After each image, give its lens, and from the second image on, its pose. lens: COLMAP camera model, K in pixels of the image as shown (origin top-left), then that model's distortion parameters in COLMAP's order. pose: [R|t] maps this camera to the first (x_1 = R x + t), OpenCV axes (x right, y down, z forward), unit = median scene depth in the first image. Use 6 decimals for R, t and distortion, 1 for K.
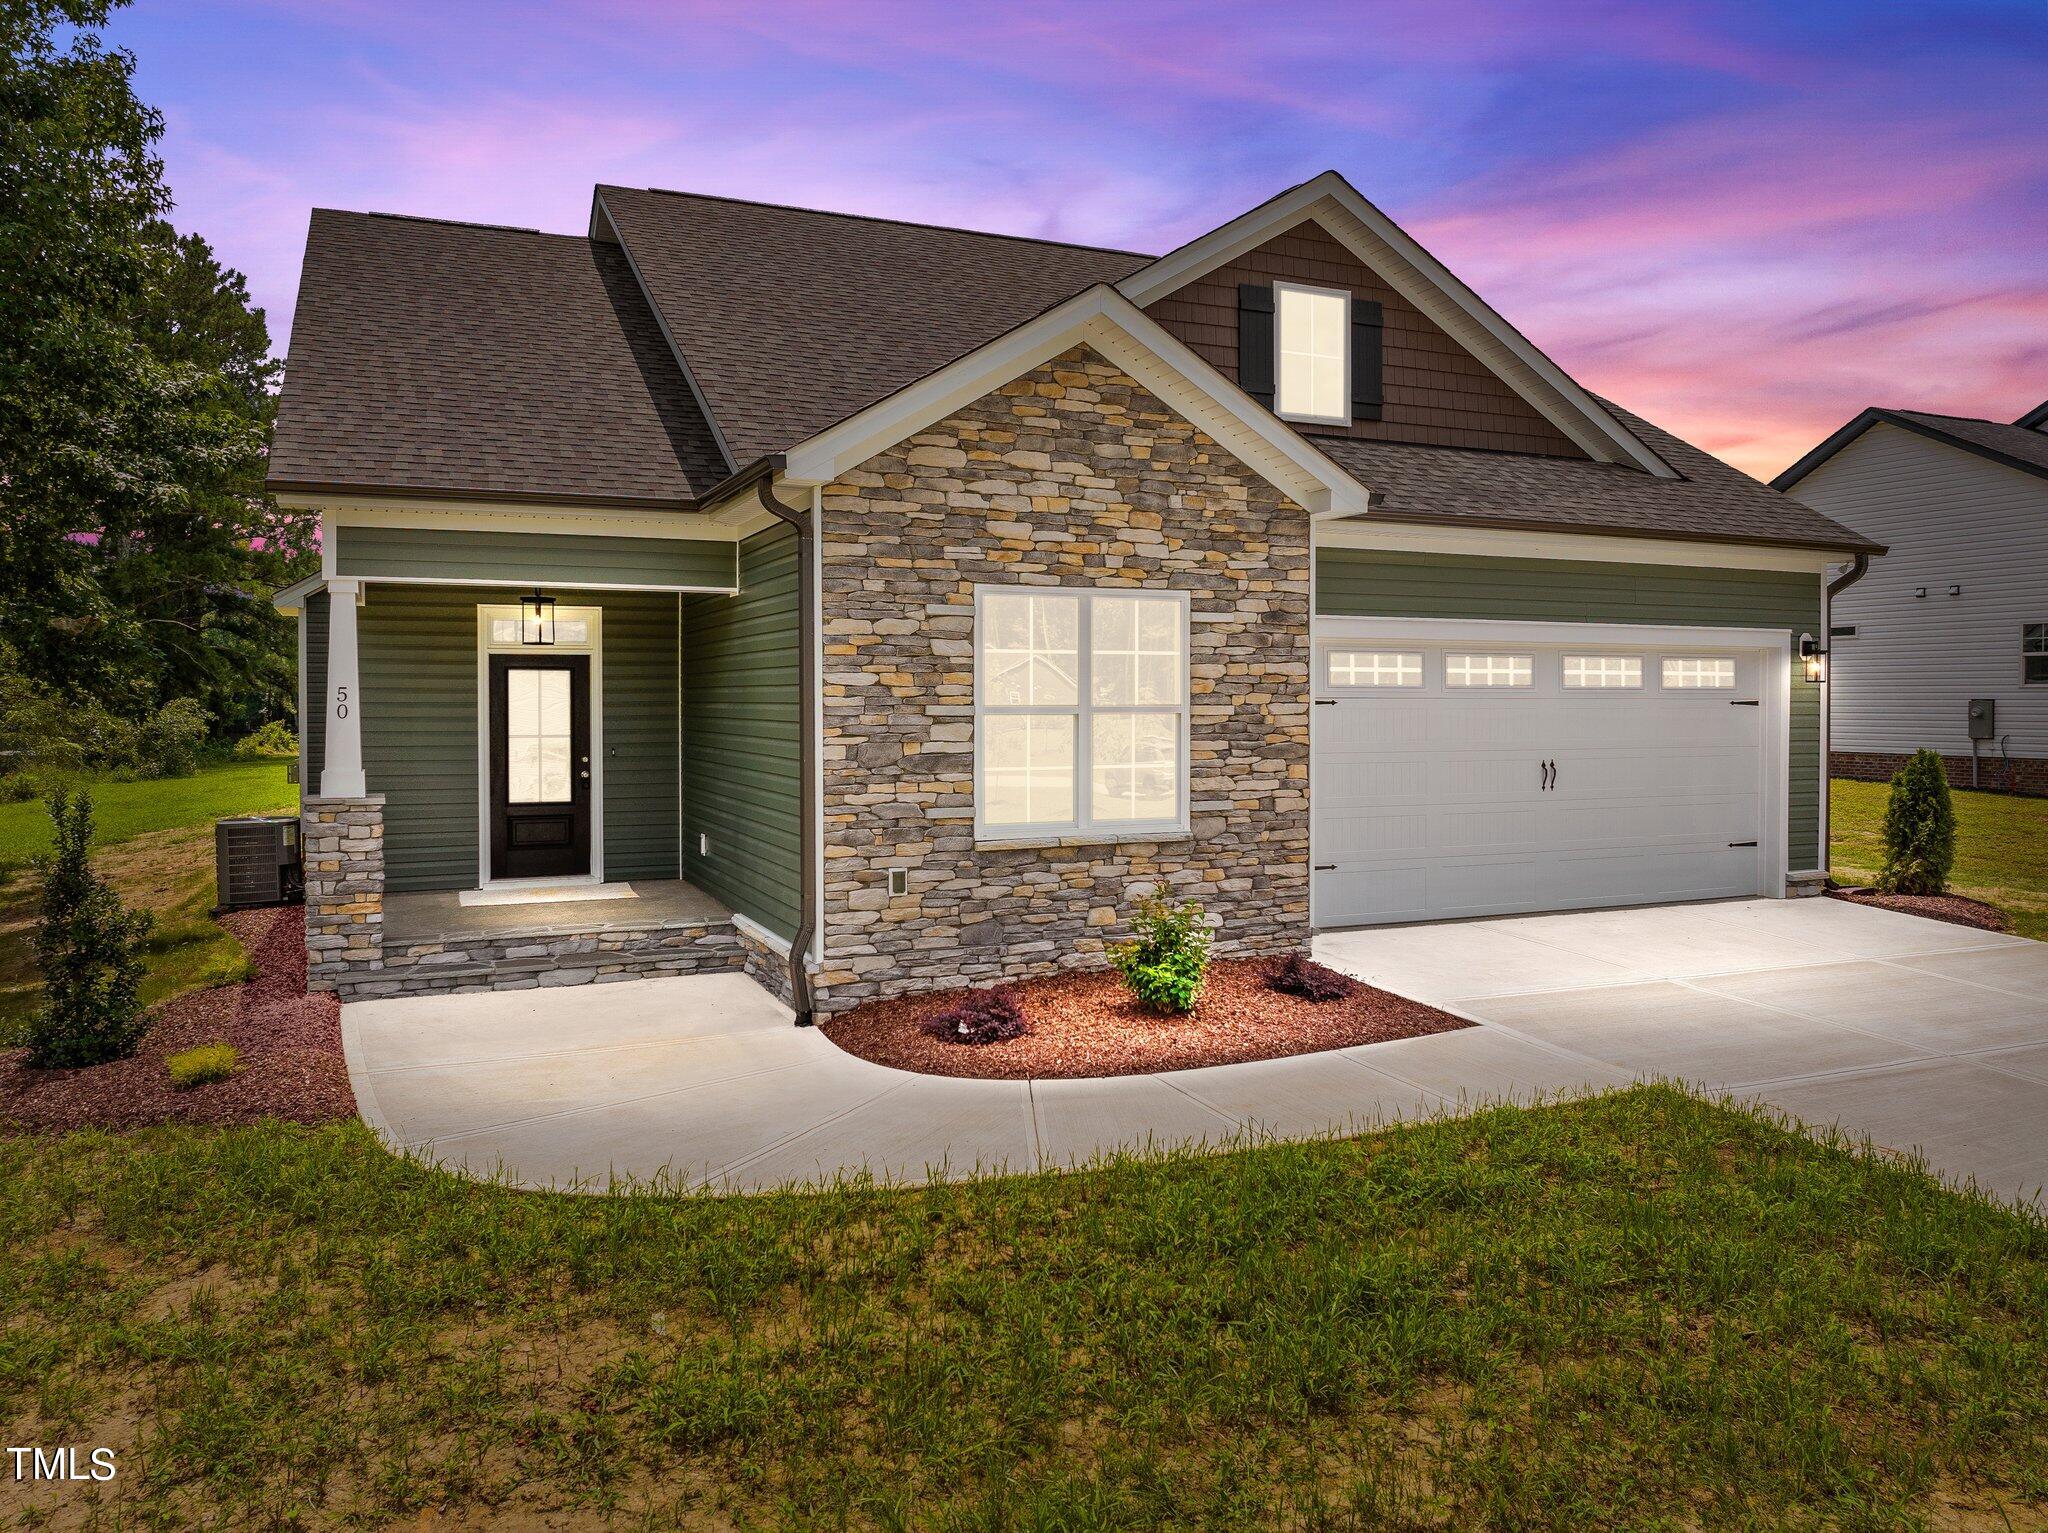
lens RADIAL K [[1466.4, 0, 1010.9], [0, 1466.4, 747.6], [0, 0, 1]] dist [-0.015034, -0.004952]
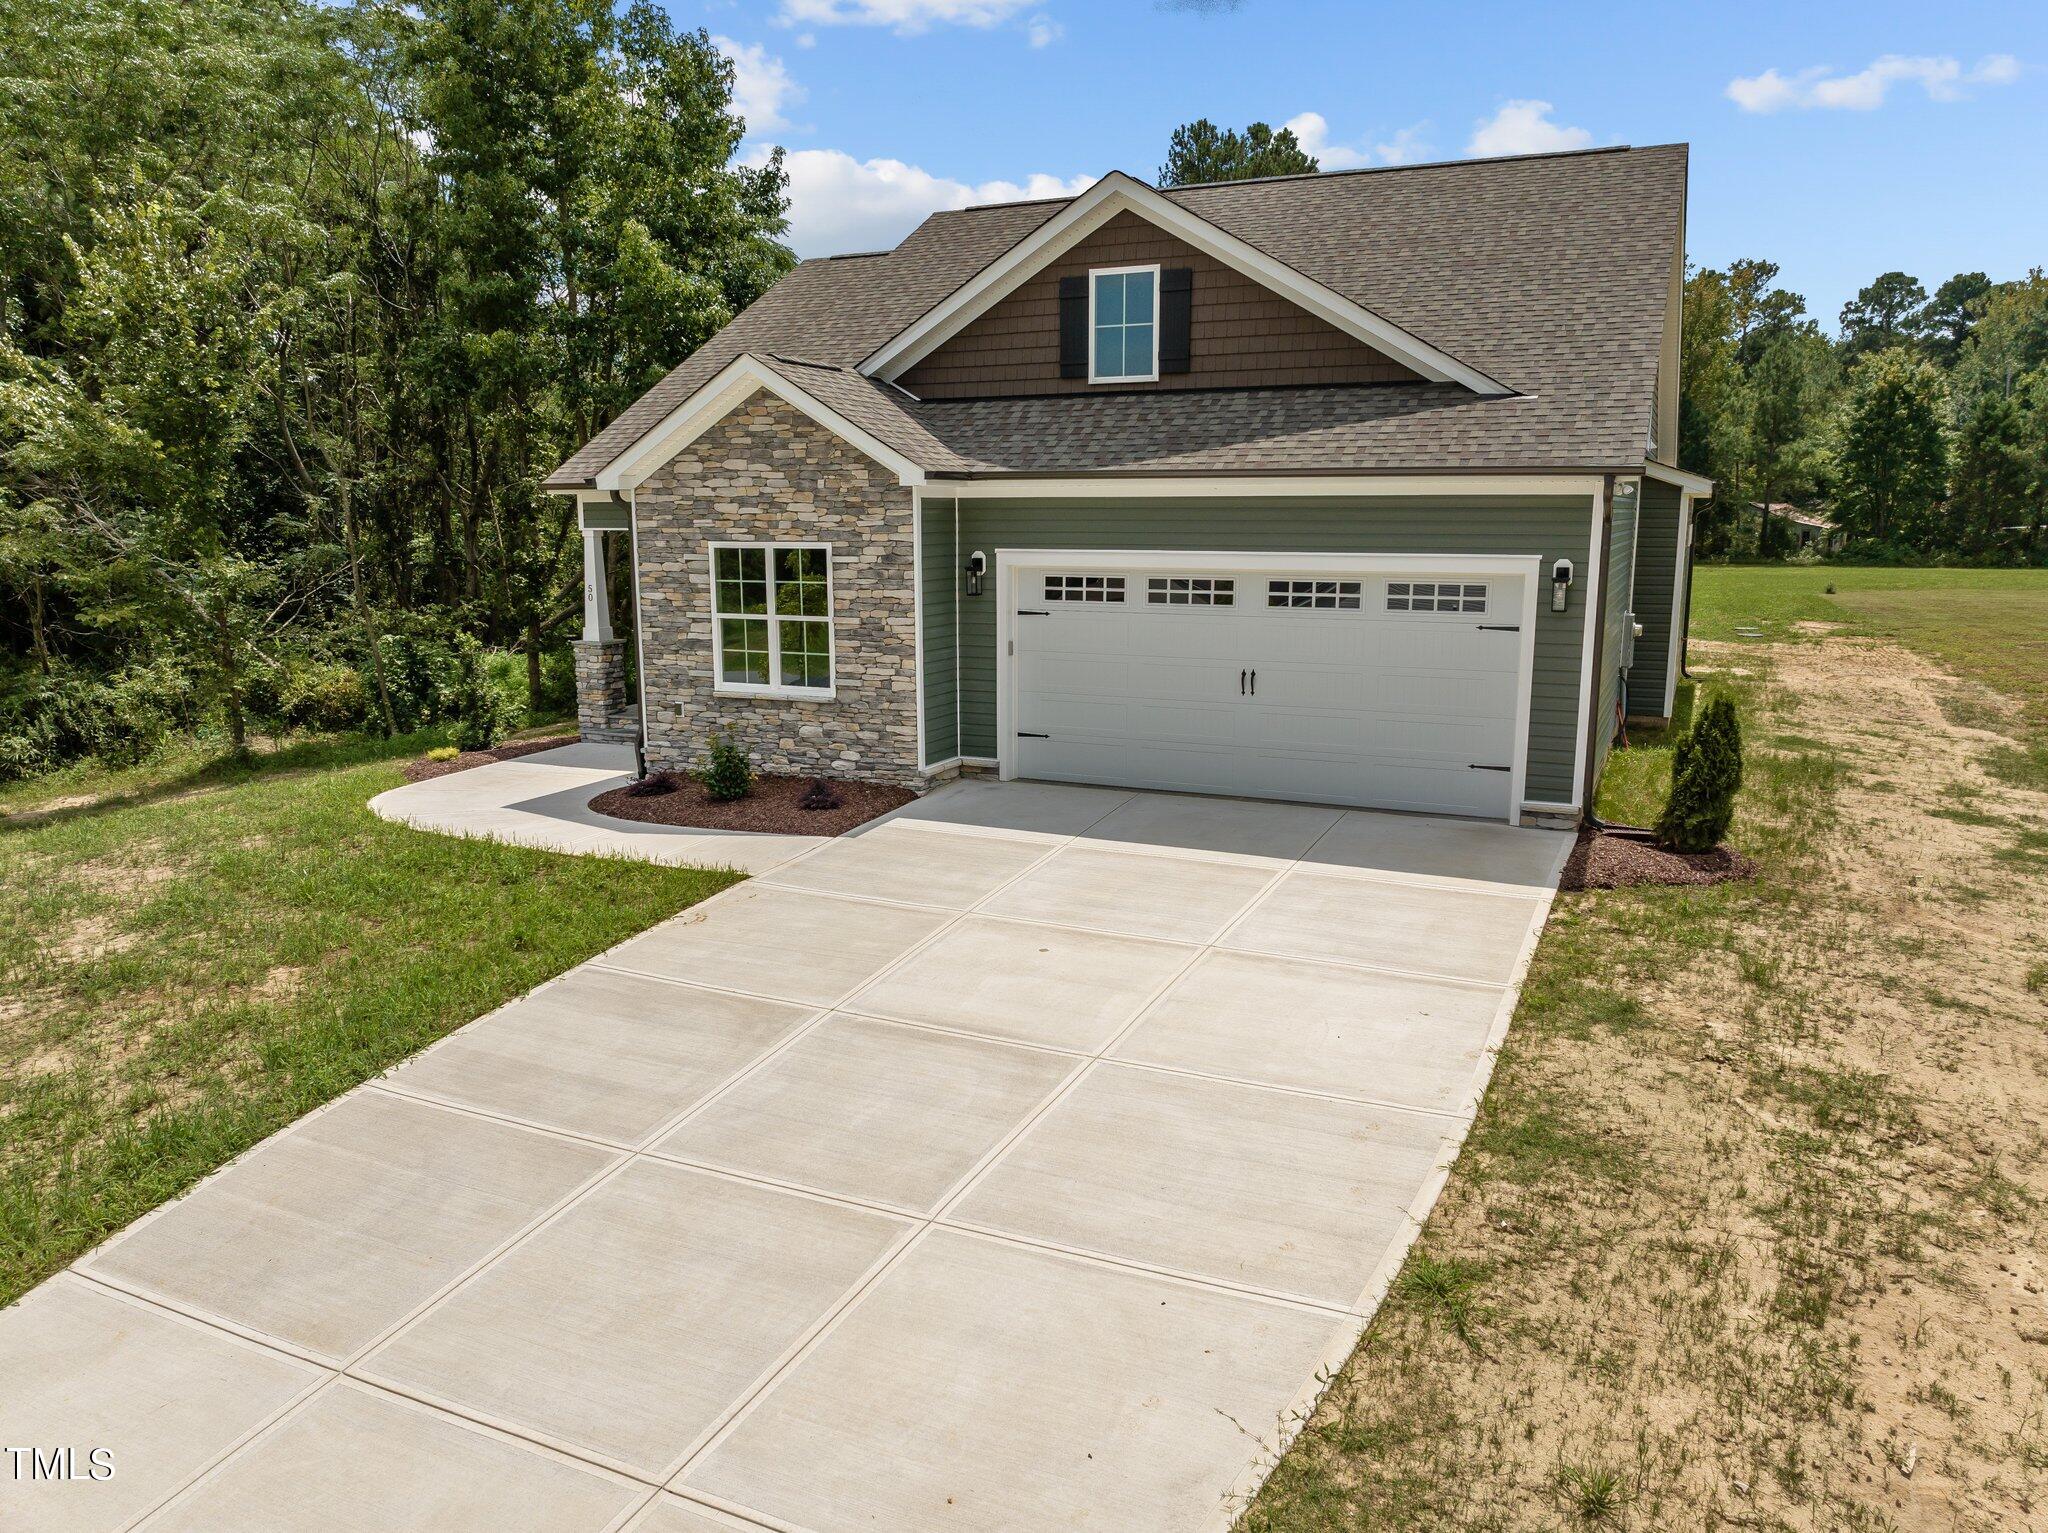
lens RADIAL K [[1434.5, 0, 1003.8], [0, 1434.5, 812.6], [0, 0, 1]] dist [-0.009411, -0.021967]
pose [[0.657819, 0.153791, -0.737307, 1.408283], [-0.021863, 0.982418, 0.185412, -0.111778], [0.752858, -0.105848, 0.649616, 0.127083]]
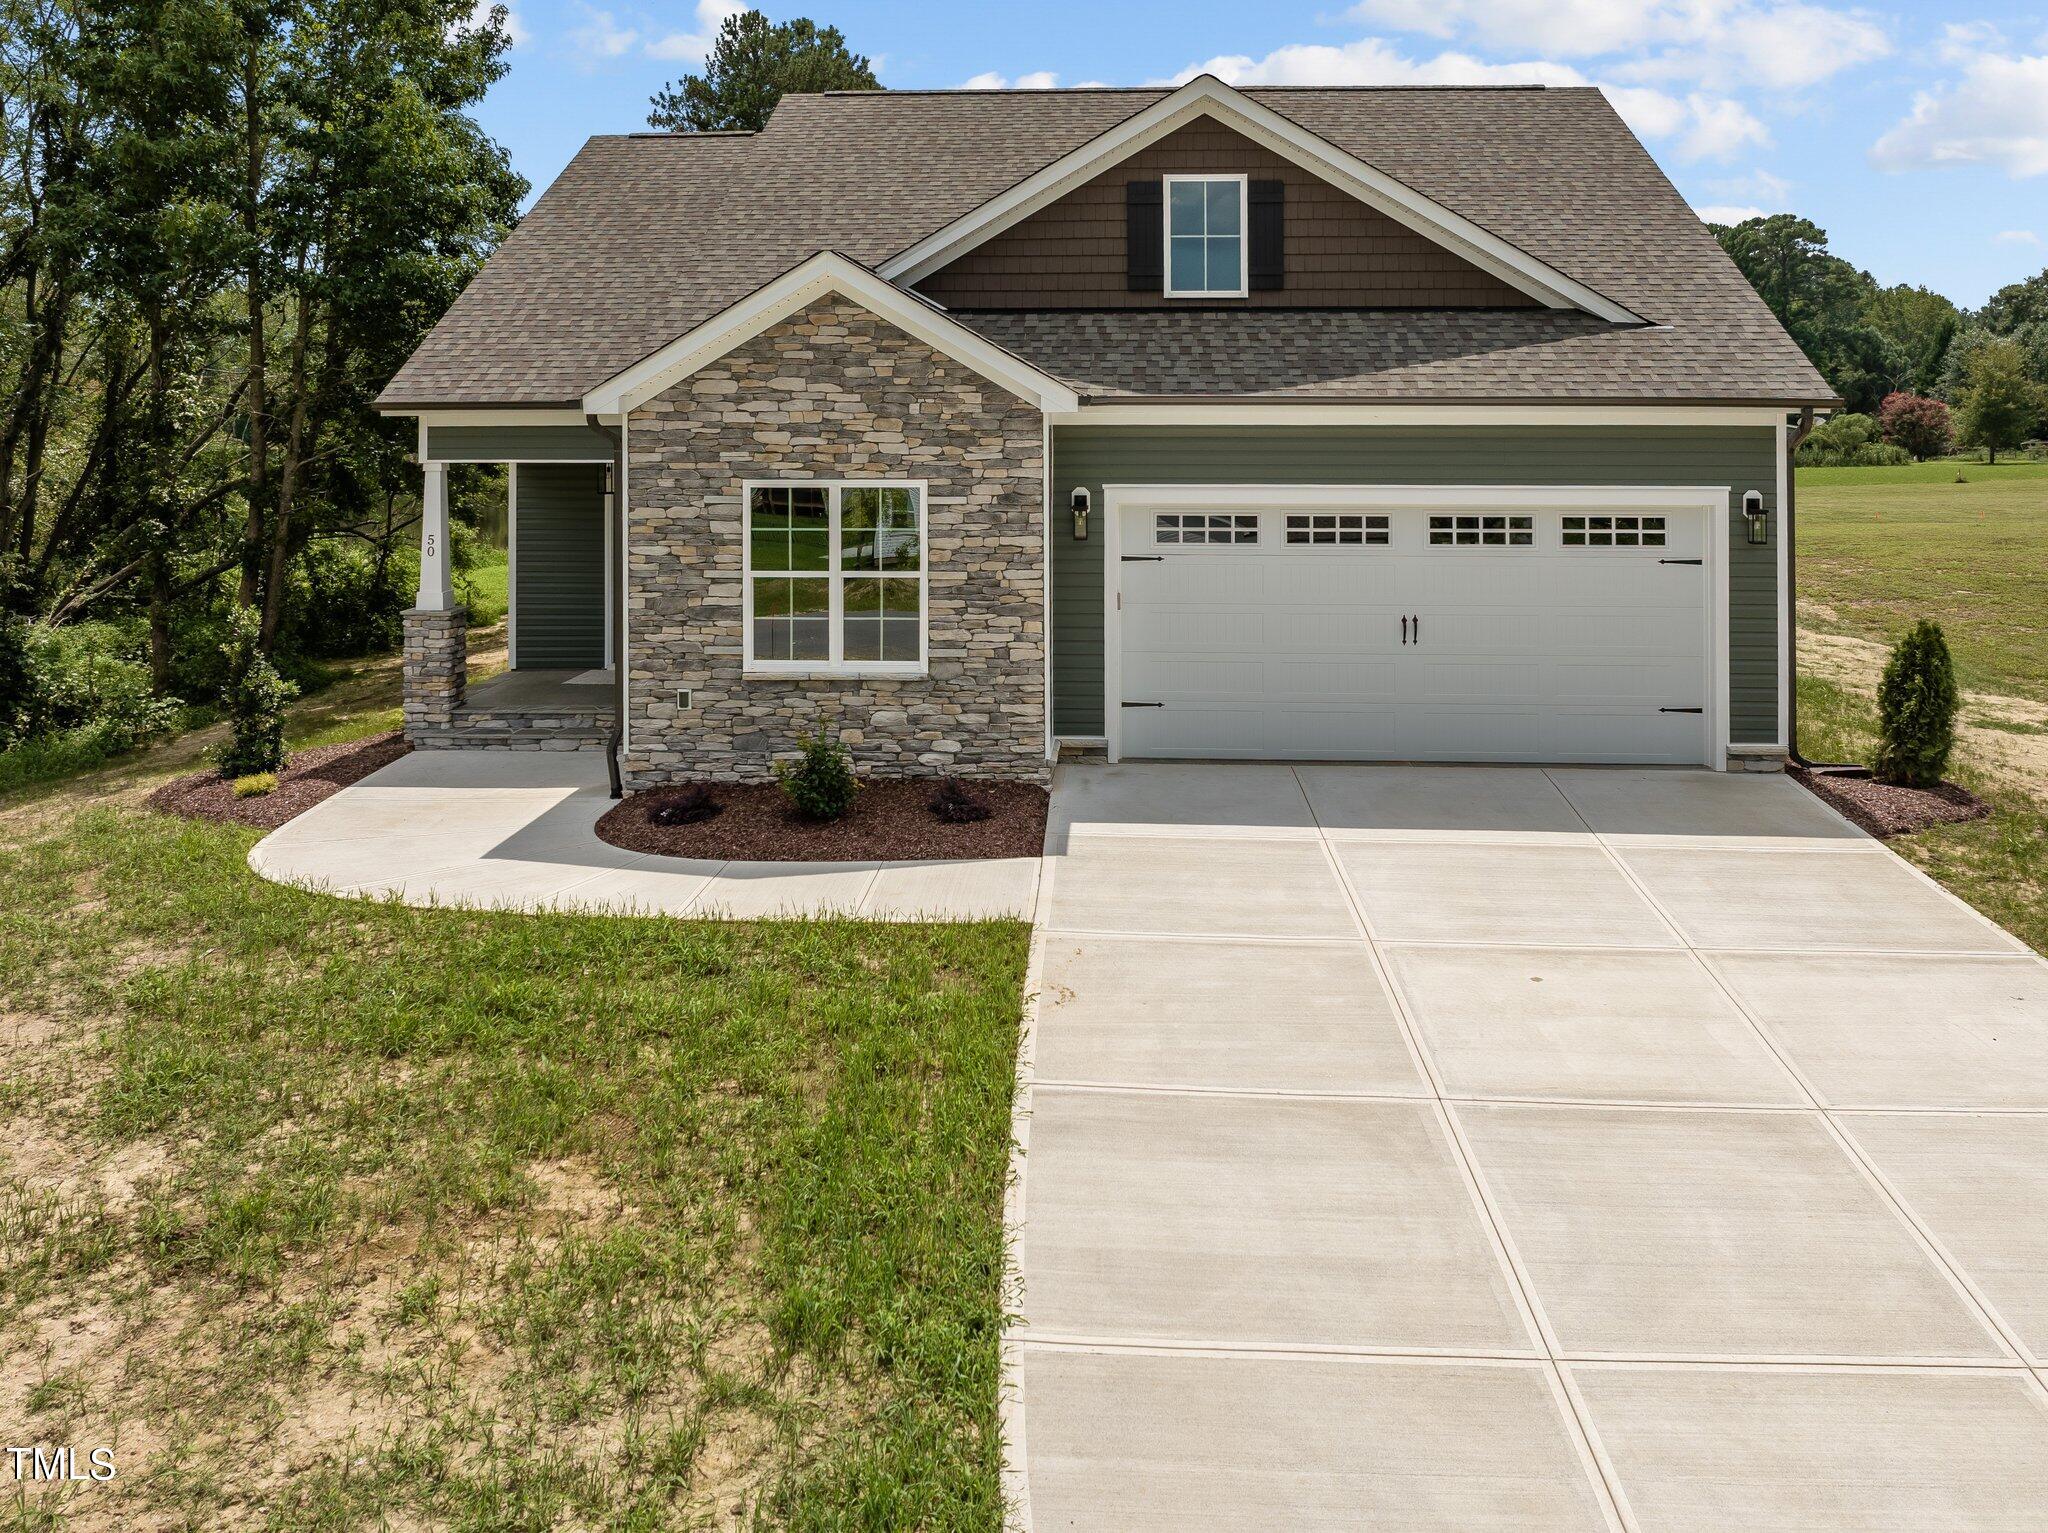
lens RADIAL K [[1617.1, 0, 1025.1], [0, 1617.1, 435.1], [0, 0, 1]] dist [0.006299, -0.024128]
pose [[0.892590, 0.004034, -0.450850, 0.820738], [-0.013716, 0.999740, -0.018209, -0.121535], [0.450660, 0.022437, 0.892414, -0.189872]]
